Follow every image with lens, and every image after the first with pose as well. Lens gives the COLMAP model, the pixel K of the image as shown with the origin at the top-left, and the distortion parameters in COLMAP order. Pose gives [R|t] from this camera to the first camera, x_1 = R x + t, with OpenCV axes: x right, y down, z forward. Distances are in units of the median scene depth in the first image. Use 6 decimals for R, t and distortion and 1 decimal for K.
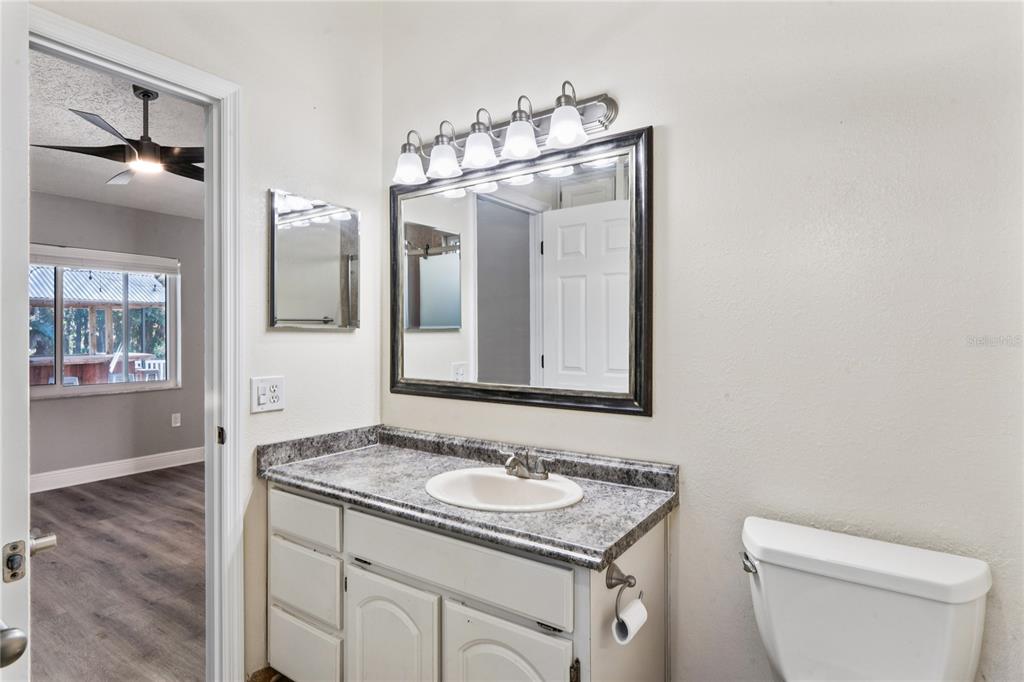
lens RADIAL K [[548.4, 0, 512.8], [0, 548.4, 334.7], [0, 0, 1]] dist [-0.001876, 0.001222]
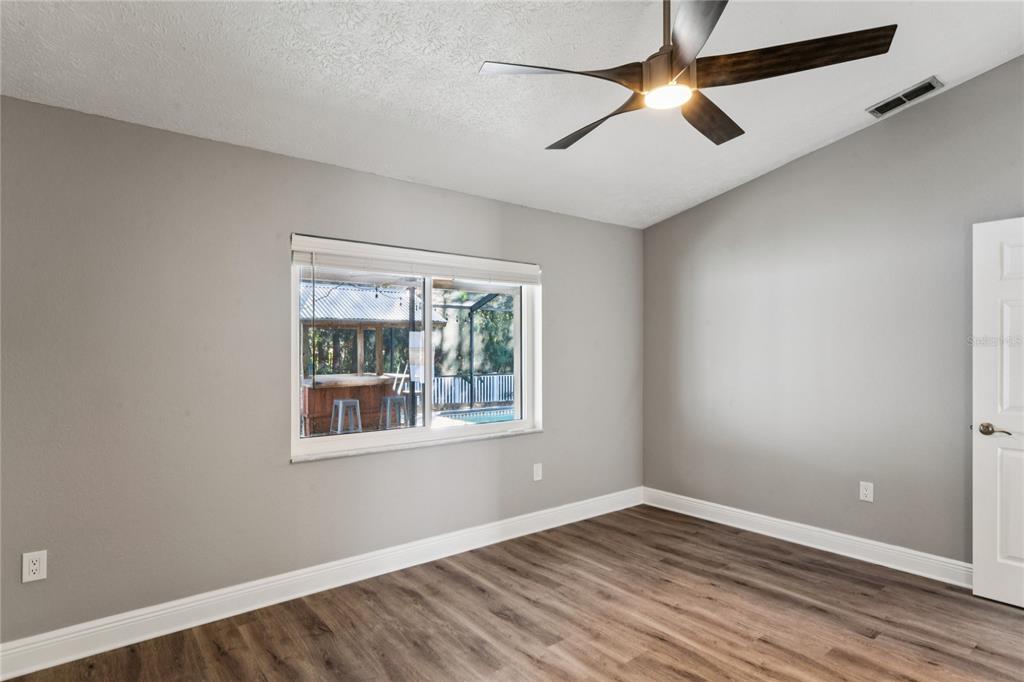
lens RADIAL K [[548.4, 0, 505.6], [0, 548.4, 342.7], [0, 0, 1]] dist [-0.001876, 0.001222]
pose [[0.957178, 0.003991, -0.289472, -0.430602], [-0.009830, 0.999776, -0.018722, -0.012113], [0.289333, 0.020766, 0.957003, 0.238562]]
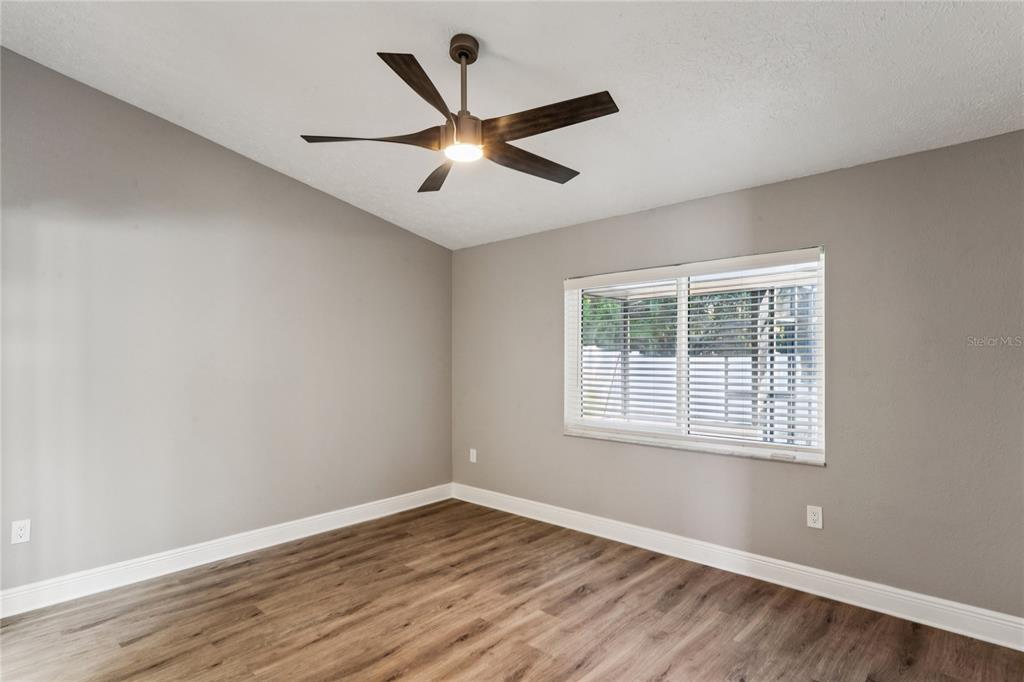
lens RADIAL K [[548.4, 0, 510.4], [0, 548.4, 342.3], [0, 0, 1]] dist [-0.001876, 0.001222]
pose [[-0.151214, -0.011431, -0.988435, 0.027962], [-0.000254, 0.999934, -0.011525, -0.027253], [0.988501, -0.001492, -0.151207, 0.758219]]
